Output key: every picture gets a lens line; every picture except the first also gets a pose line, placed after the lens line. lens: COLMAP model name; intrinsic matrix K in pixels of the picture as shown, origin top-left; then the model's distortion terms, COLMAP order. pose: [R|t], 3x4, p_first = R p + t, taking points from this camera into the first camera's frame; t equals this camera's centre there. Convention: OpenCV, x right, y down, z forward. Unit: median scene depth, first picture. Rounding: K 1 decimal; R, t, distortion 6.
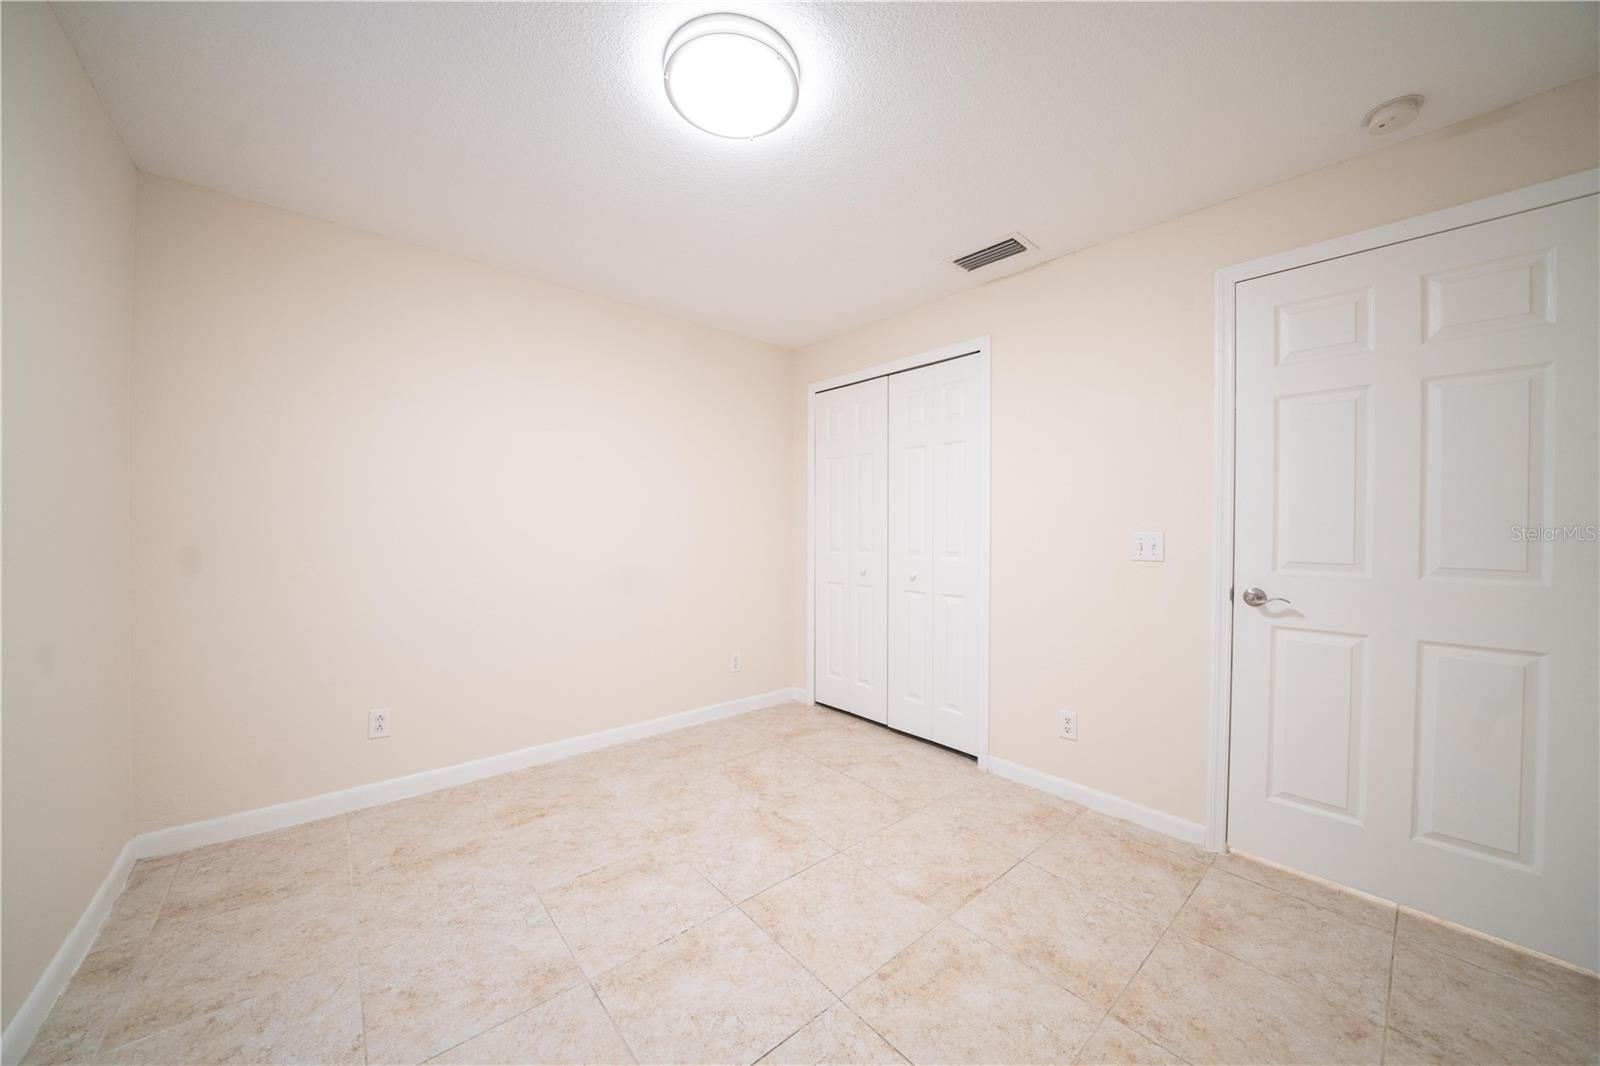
lens RADIAL K [[555.2, 0, 800.0], [0, 555.2, 533.0], [0, 0, 1]] dist [-0.020580, 0.000512]
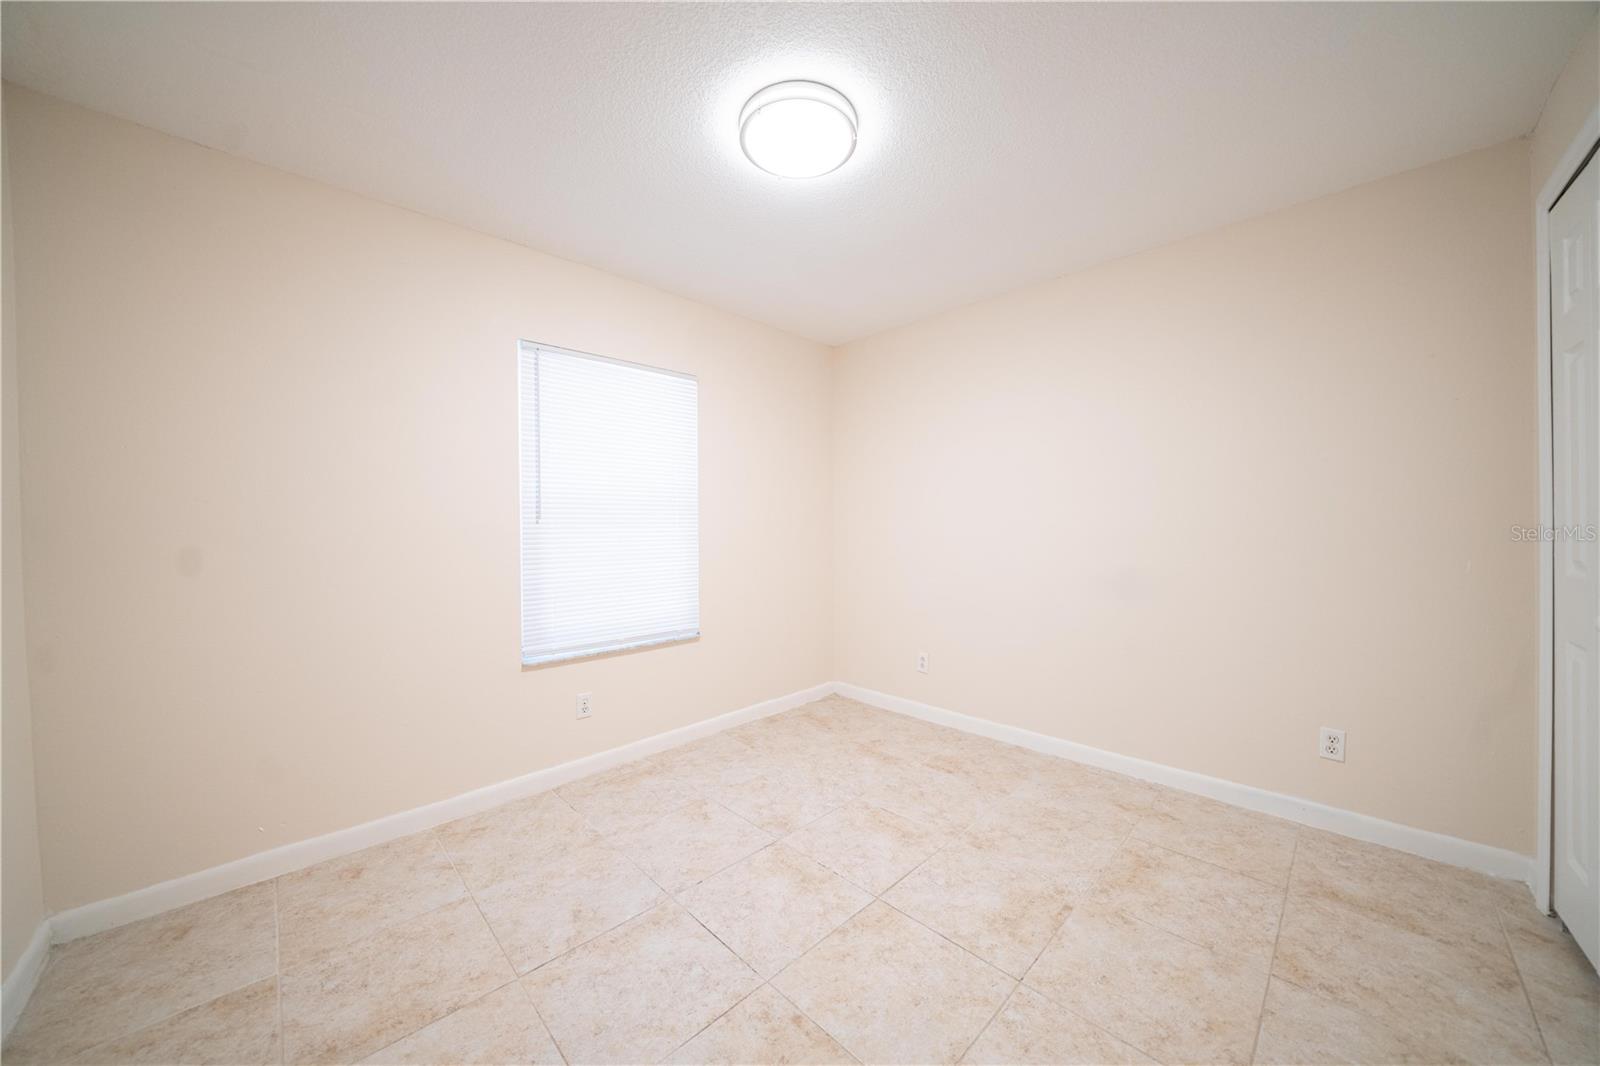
lens RADIAL K [[555.2, 0, 800.0], [0, 555.2, 533.0], [0, 0, 1]] dist [-0.020580, 0.000512]
pose [[0.060374, 0.003866, -0.998168, 0.702959], [0.002926, 0.999988, 0.004050, 0.003403], [0.998172, -0.003165, 0.060362, 0.640492]]
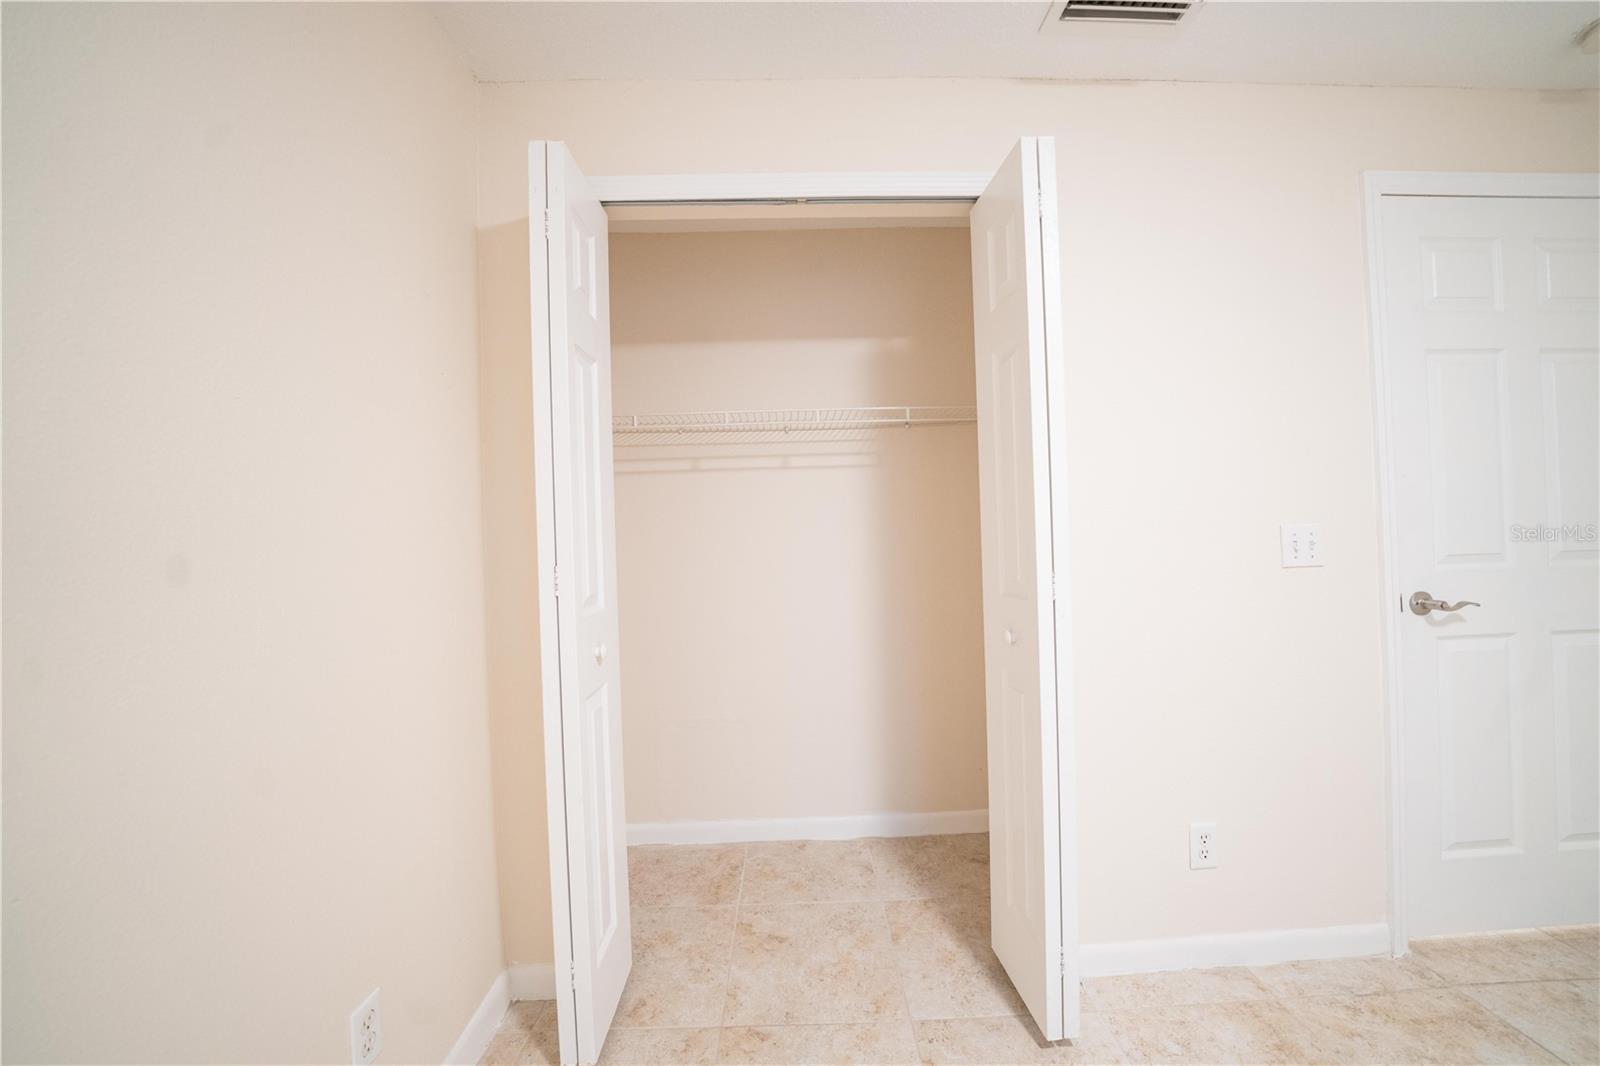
lens RADIAL K [[555.2, 0, 800.0], [0, 555.2, 533.0], [0, 0, 1]] dist [-0.020580, 0.000512]
pose [[0.646156, -0.023847, 0.762833, -0.286903], [0.043938, 0.999016, -0.005987, -0.014726], [-0.761940, 0.037385, 0.646568, 1.058065]]
